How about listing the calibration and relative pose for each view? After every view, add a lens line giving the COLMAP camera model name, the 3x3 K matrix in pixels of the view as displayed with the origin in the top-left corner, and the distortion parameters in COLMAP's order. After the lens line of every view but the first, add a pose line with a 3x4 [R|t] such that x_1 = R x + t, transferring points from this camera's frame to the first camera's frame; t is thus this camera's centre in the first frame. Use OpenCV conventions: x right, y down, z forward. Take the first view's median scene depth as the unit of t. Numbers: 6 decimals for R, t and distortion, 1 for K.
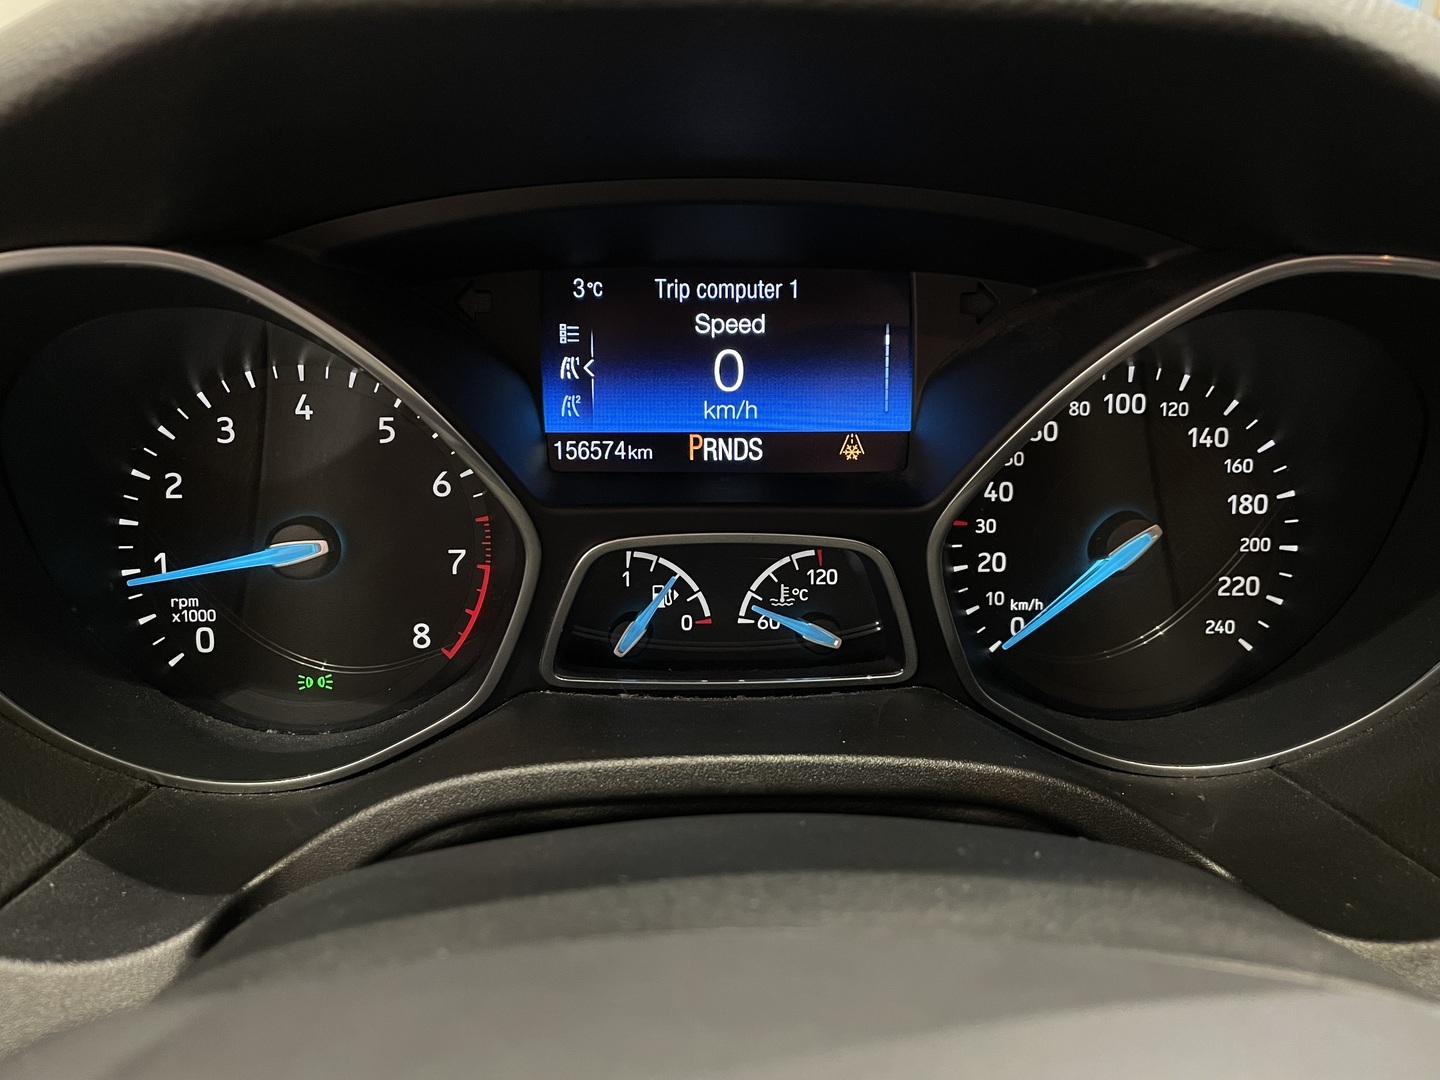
lens RADIAL K [[1097.3, 0, 727.5], [0, 1097.3, 529.8], [0, 0, 1]] dist [0.122297, -0.175239]
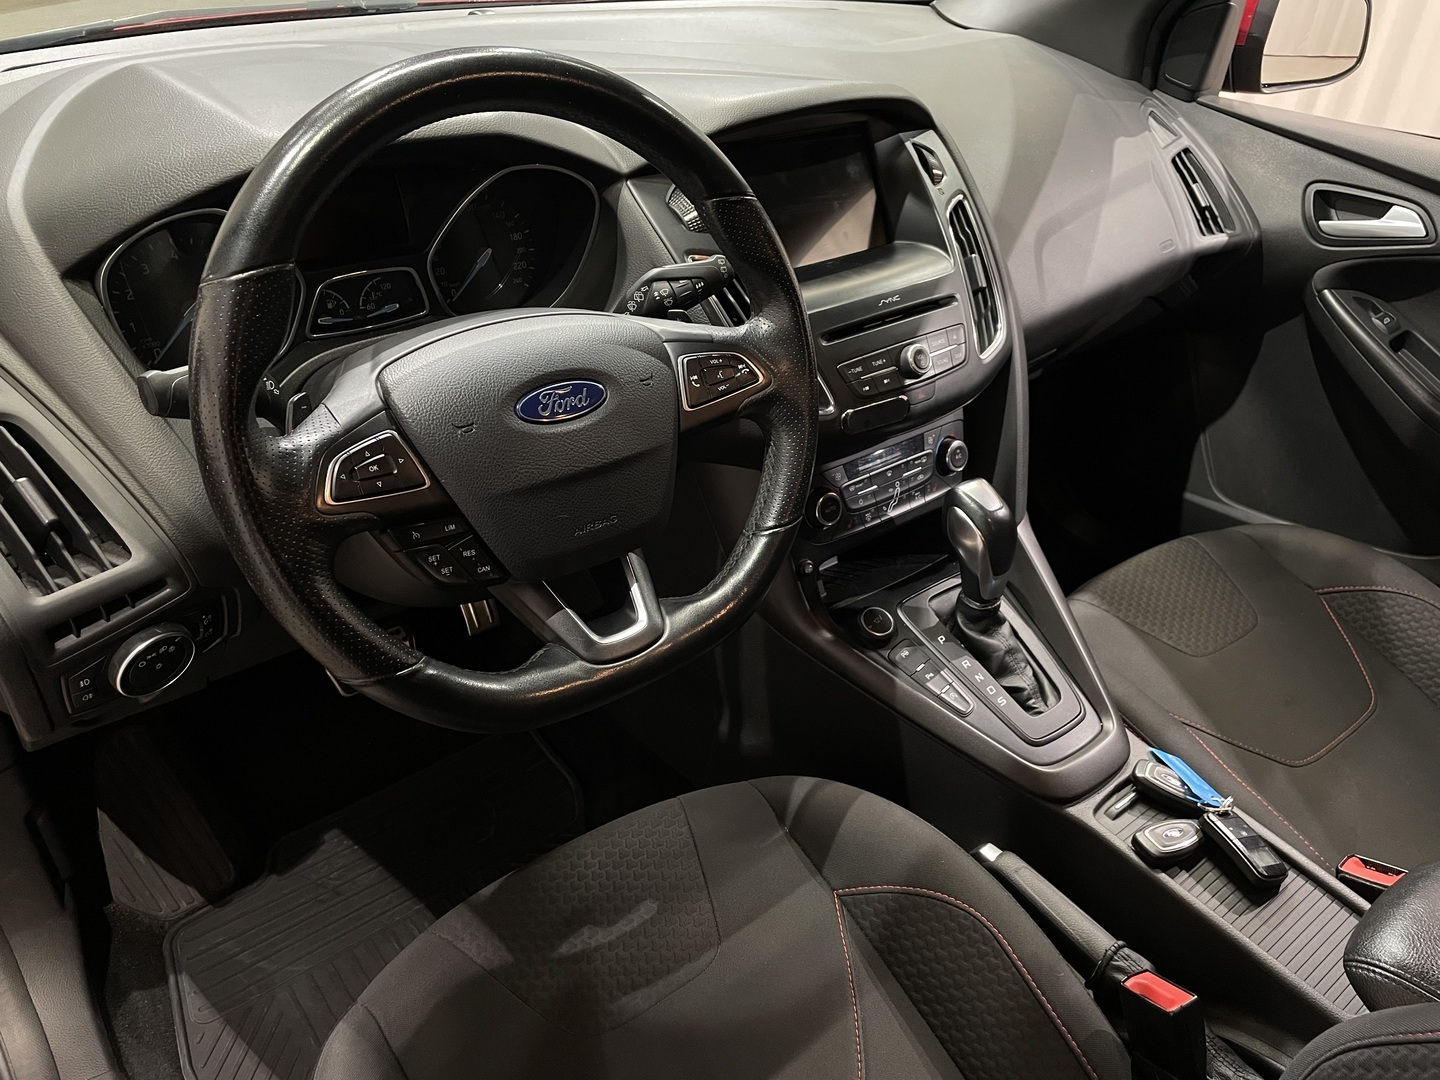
lens RADIAL K [[1097.3, 0, 727.5], [0, 1097.3, 529.8], [0, 0, 1]] dist [0.122297, -0.175239]
pose [[0.806029, -0.297321, 0.511779, -0.855374], [0.186046, 0.948117, 0.257800, 0.063345], [-0.561876, -0.112580, 0.819525, -1.896510]]
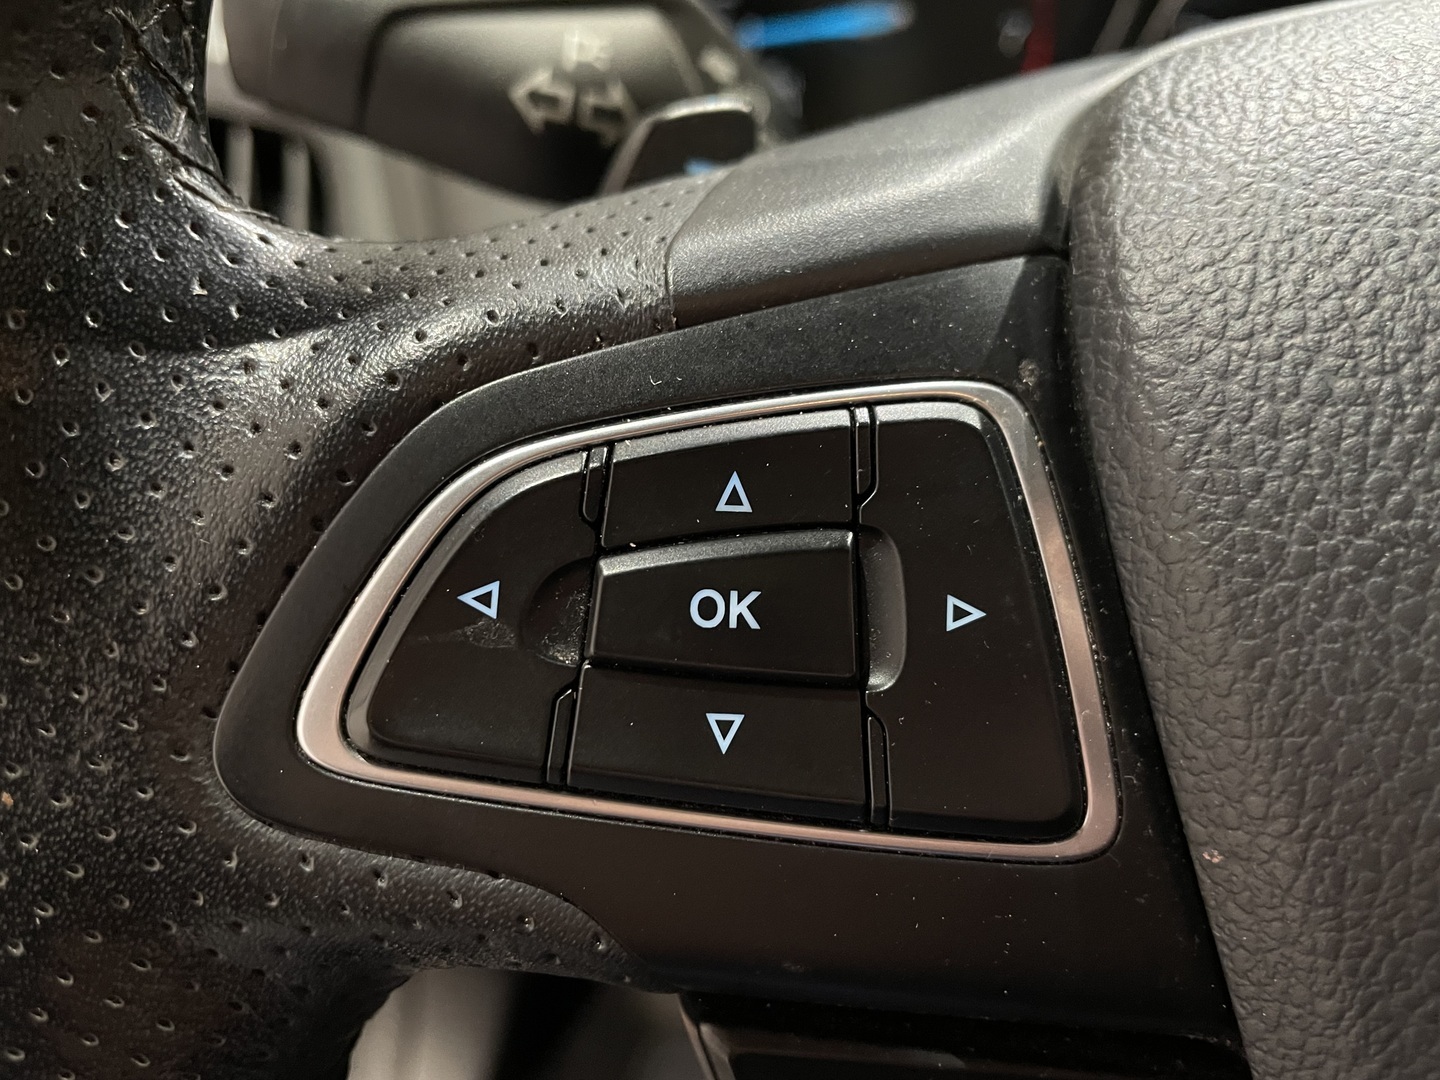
lens RADIAL K [[1097.3, 0, 727.5], [0, 1097.3, 529.8], [0, 0, 1]] dist [0.122297, -0.175239]
pose [[0.982633, 0.058338, -0.176151, -0.291163], [-0.019281, 0.976256, 0.215761, 0.268480], [0.184556, -0.208617, 0.960426, -0.216853]]
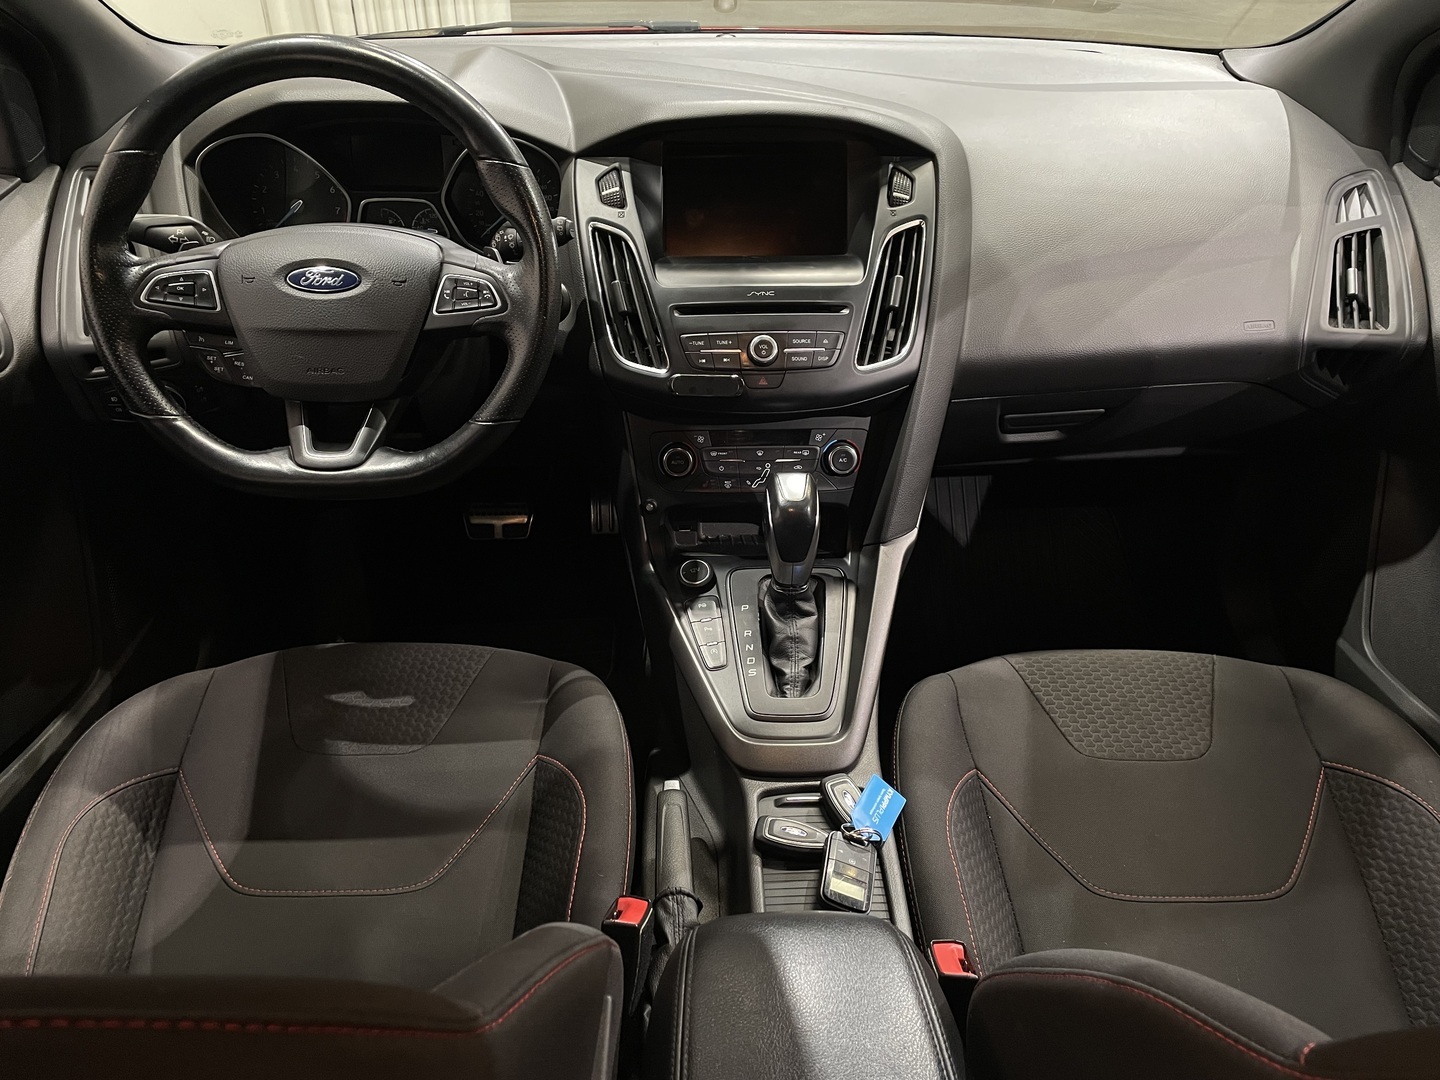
lens RADIAL K [[1097.3, 0, 727.5], [0, 1097.3, 529.8], [0, 0, 1]] dist [0.122297, -0.175239]
pose [[0.999873, 0.002898, -0.015659, 1.197771], [-0.000206, 0.985565, 0.169298, 0.473486], [0.015924, -0.169273, 0.985441, -3.053981]]
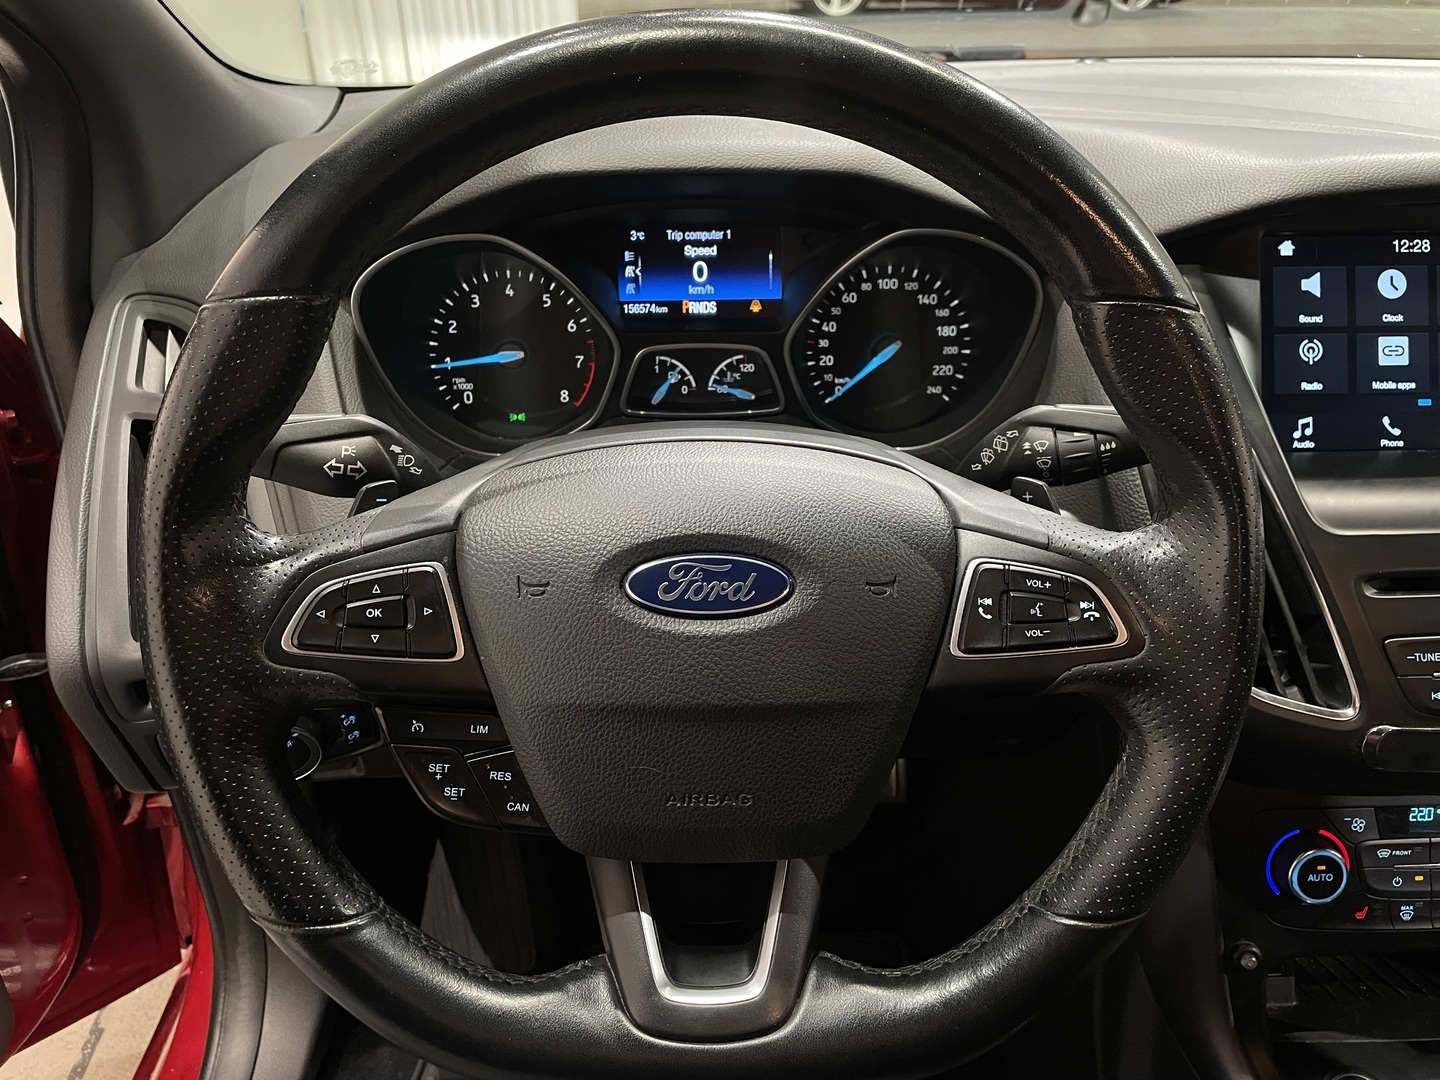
lens RADIAL K [[1097.3, 0, 727.5], [0, 1097.3, 529.8], [0, 0, 1]] dist [0.122297, -0.175239]
pose [[0.999728, -0.007206, -0.022191, 0.095610], [0.009828, 0.992675, 0.120417, 0.100061], [0.021161, -0.120602, 0.992475, -1.209228]]
